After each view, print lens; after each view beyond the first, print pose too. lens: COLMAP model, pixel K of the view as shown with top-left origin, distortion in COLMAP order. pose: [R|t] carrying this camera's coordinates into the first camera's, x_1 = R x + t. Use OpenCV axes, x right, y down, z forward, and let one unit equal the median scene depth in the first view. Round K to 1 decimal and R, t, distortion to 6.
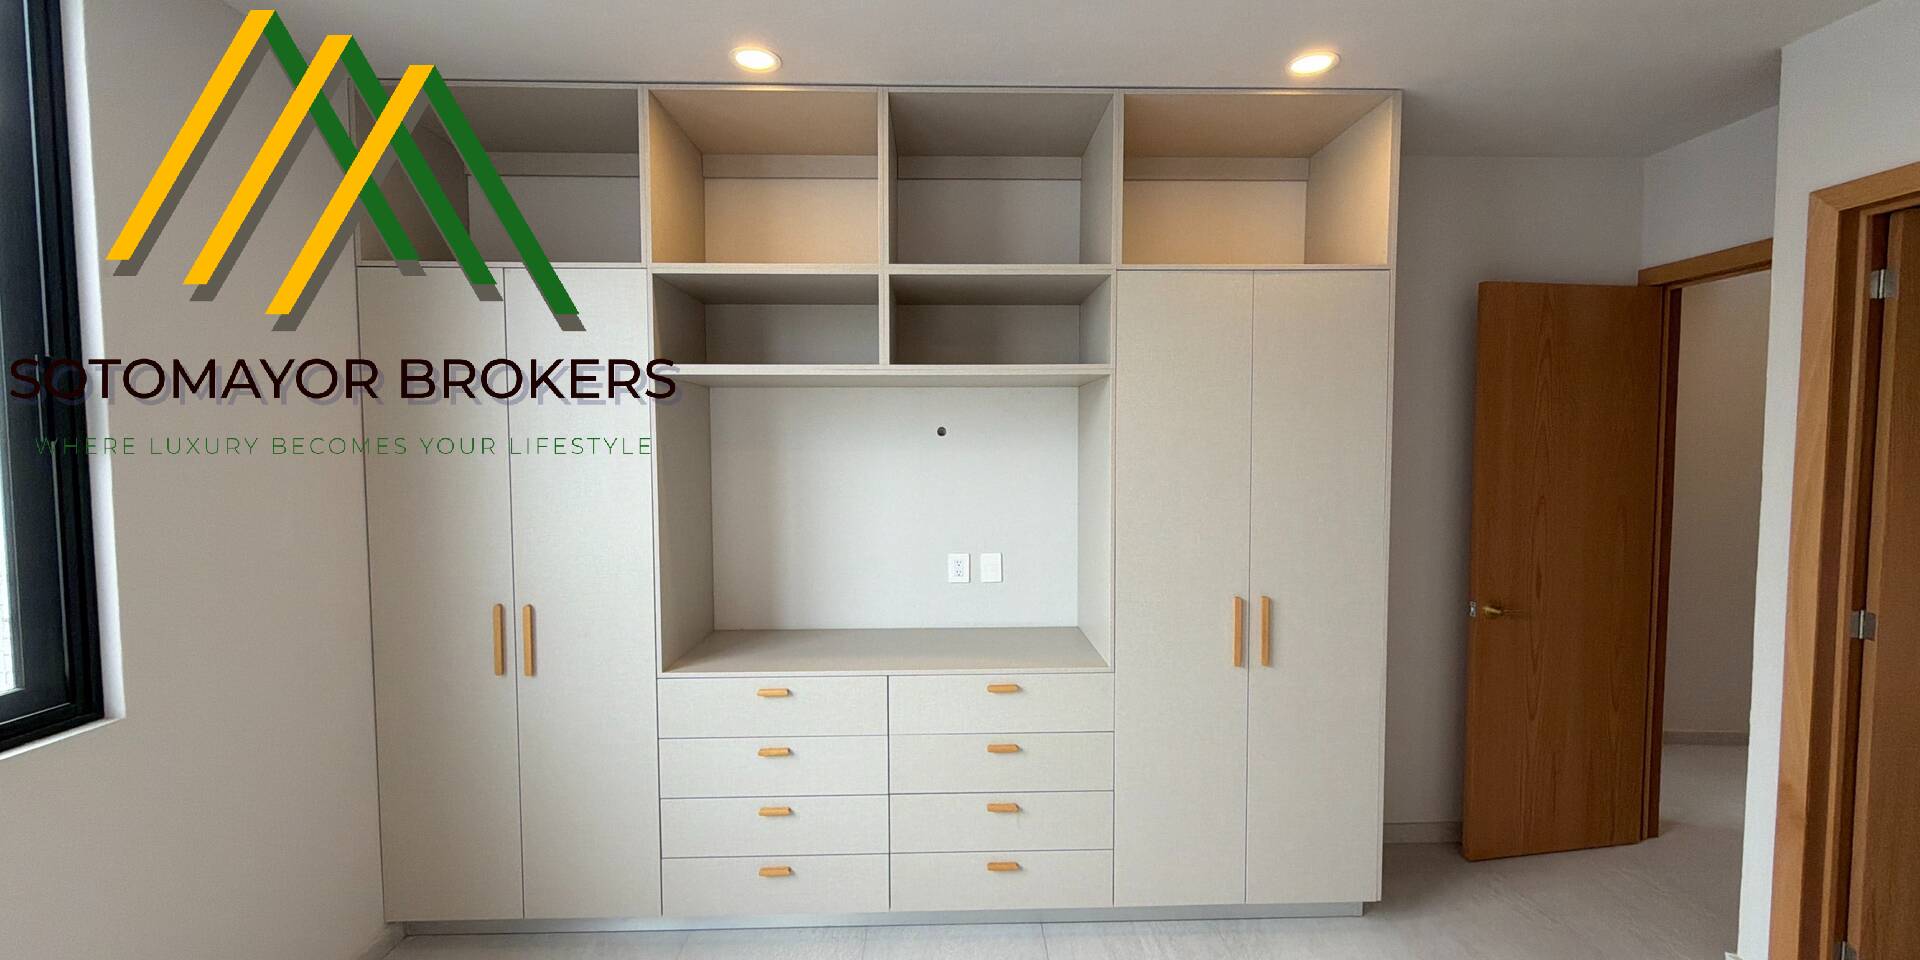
lens RADIAL K [[768.5, 0, 960.0], [0, 768.5, 480.0], [0, 0, 1]] dist [0.002060, 0.000179]
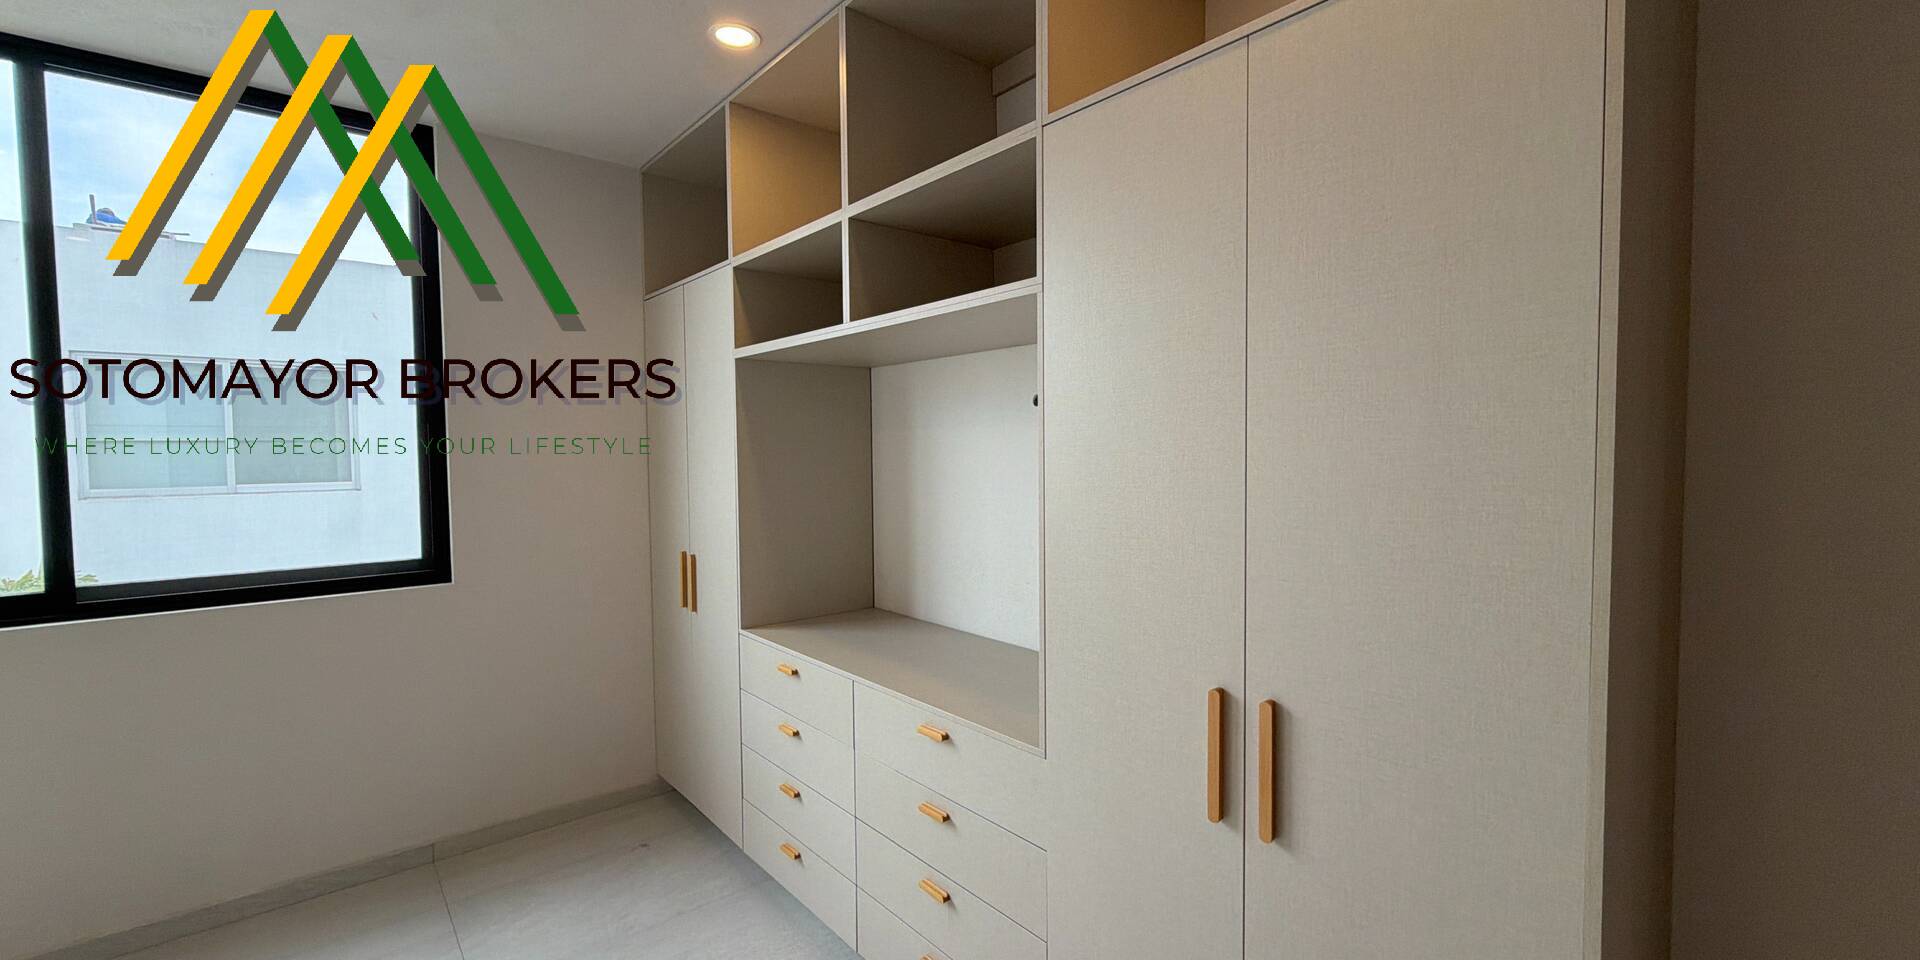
lens RADIAL K [[768.5, 0, 960.0], [0, 768.5, 480.0], [0, 0, 1]] dist [0.002060, 0.000179]
pose [[0.629150, 0.028957, -0.776744, 0.651116], [-0.036445, 0.999306, 0.007735, 0.017034], [0.776429, 0.023442, 0.629768, 0.540666]]
